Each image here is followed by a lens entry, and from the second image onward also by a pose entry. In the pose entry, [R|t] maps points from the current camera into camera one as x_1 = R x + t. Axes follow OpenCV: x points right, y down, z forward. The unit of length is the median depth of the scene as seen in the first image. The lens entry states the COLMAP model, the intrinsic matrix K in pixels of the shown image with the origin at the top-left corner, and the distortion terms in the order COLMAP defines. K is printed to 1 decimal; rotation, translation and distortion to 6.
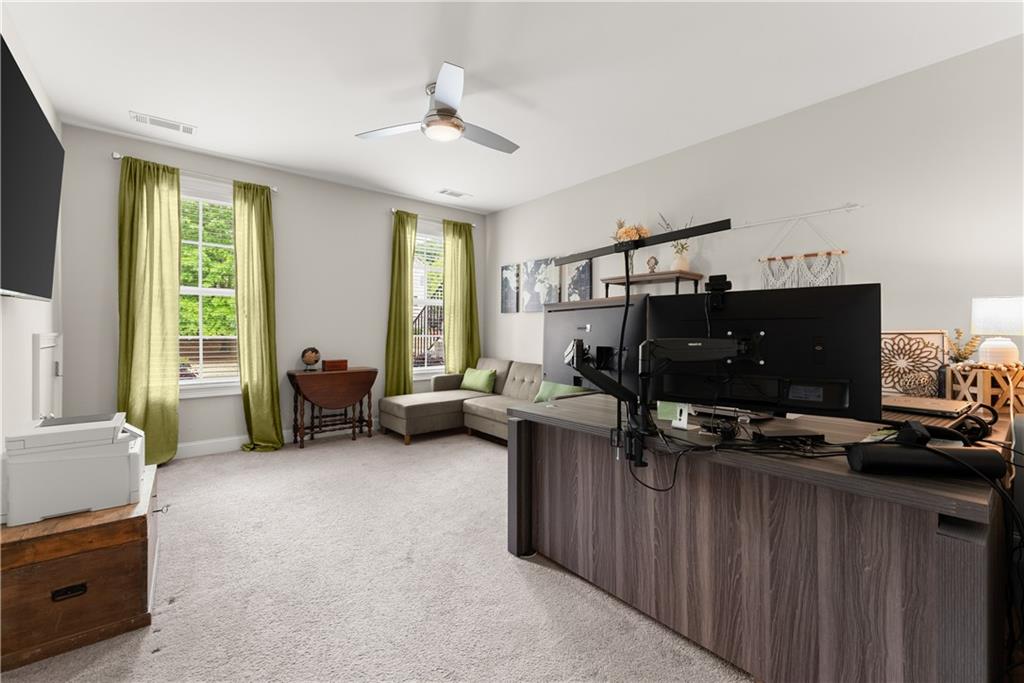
lens RADIAL K [[416.3, 0, 509.4], [0, 416.3, 334.3], [0, 0, 1]] dist [0.001383, 0.000447]
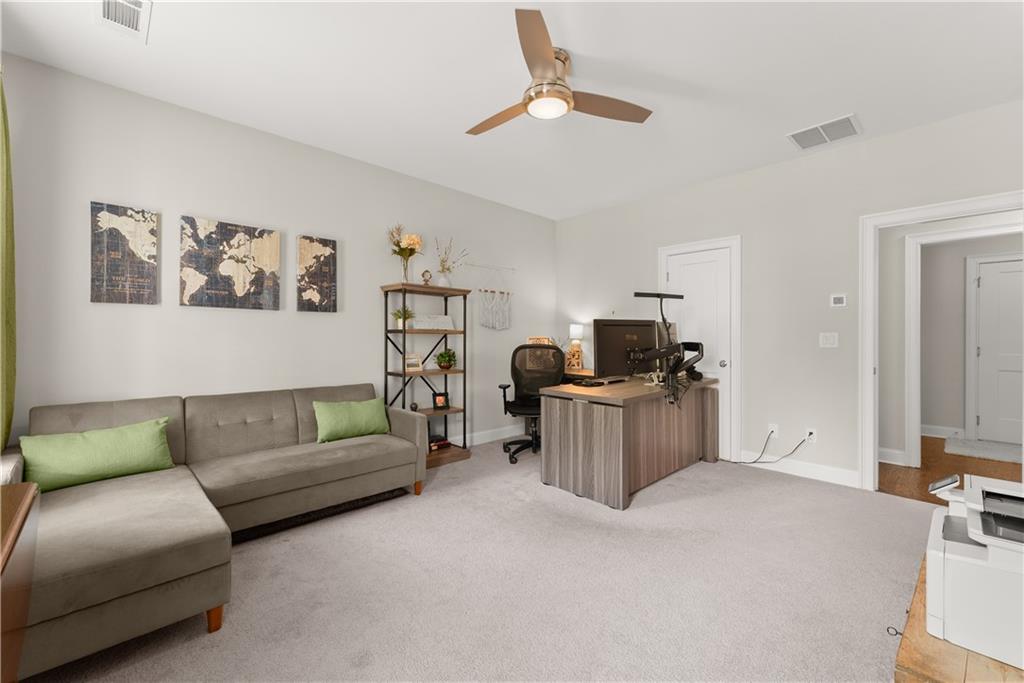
lens RADIAL K [[416.3, 0, 509.4], [0, 416.3, 334.3], [0, 0, 1]] dist [0.001383, 0.000447]
pose [[-0.057555, 0.000536, 0.998342, -0.593009], [0.008939, 0.999960, -0.000022, -0.013062], [-0.998302, 0.008923, -0.057557, 0.661383]]
